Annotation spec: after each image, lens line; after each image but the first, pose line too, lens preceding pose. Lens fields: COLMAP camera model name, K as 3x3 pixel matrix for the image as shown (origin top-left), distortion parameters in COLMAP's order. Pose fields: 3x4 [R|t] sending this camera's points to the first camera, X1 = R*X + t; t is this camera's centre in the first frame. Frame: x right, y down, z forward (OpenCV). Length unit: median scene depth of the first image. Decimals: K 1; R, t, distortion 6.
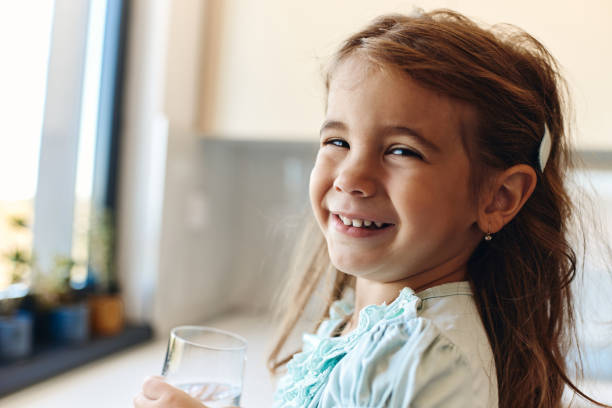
lens RADIAL K [[368.0, 0, 309.2], [0, 368.0, 218.4], [0, 0, 1]] dist [0.079516, 0.001191]
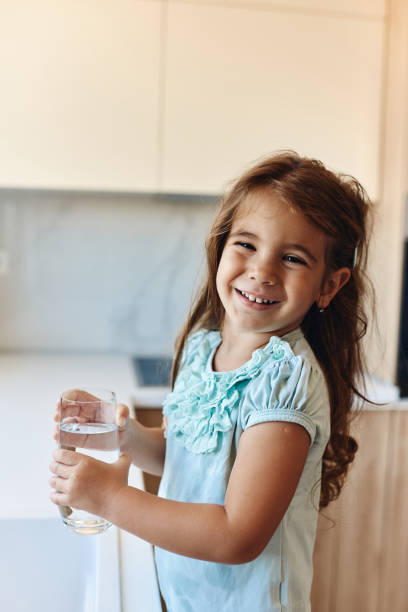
lens RADIAL K [[368.0, 0, 204.0], [0, 368.0, 306.0], [0, 0, 1]] dist [0.079516, 0.001191]
pose [[0.948209, 0.029296, 0.316292, -0.582590], [-0.054272, 0.996038, 0.070444, -0.060855], [-0.312976, -0.083961, 0.946043, -0.400852]]
